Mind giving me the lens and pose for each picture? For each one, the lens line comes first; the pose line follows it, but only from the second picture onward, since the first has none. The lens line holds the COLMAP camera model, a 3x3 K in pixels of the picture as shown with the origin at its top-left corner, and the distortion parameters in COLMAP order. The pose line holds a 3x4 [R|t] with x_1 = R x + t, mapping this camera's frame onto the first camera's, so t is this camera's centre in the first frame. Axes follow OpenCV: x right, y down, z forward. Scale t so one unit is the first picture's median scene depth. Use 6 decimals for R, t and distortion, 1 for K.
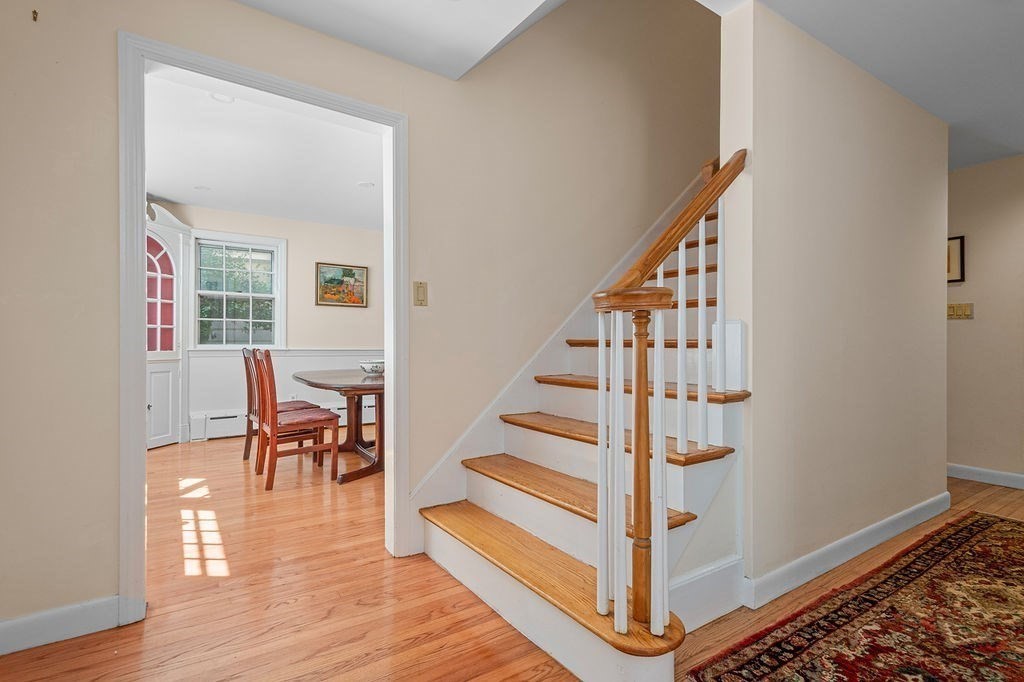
lens RADIAL K [[505.6, 0, 512.0], [0, 505.6, 341.0], [0, 0, 1]] dist [0.001748, 0.000259]
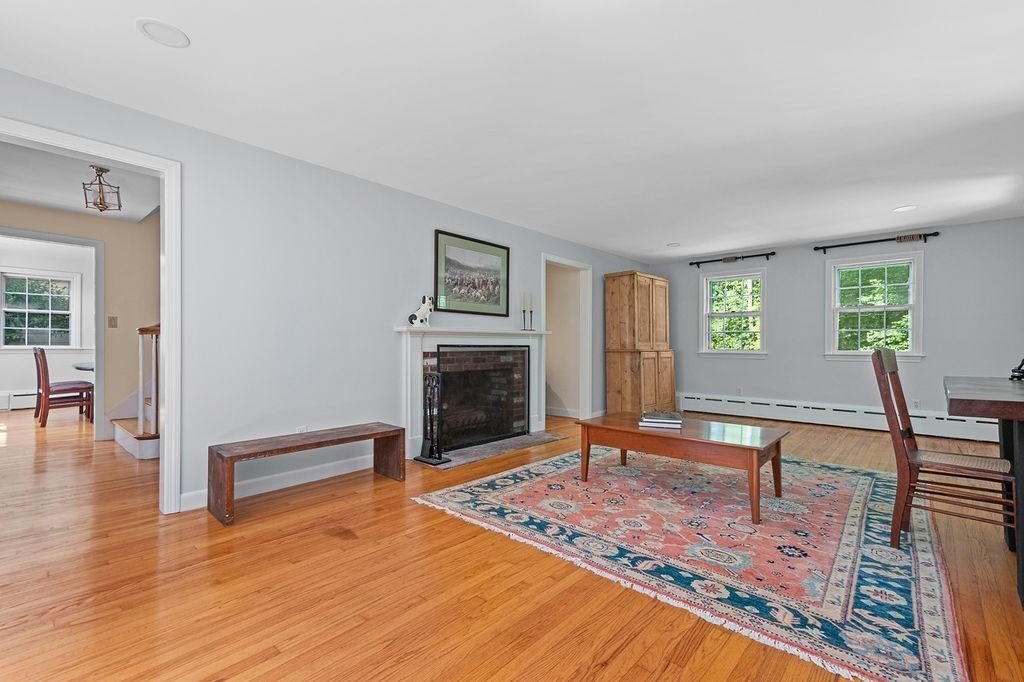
lens RADIAL K [[448.5, 0, 515.2], [0, 448.5, 344.6], [0, 0, 1]] dist [0.000536, 0.000088]
pose [[0.967001, 0.001812, 0.254766, 0.491146], [-0.002729, 0.999991, 0.003245, -0.003548], [-0.254757, -0.003833, 0.966997, -0.645477]]
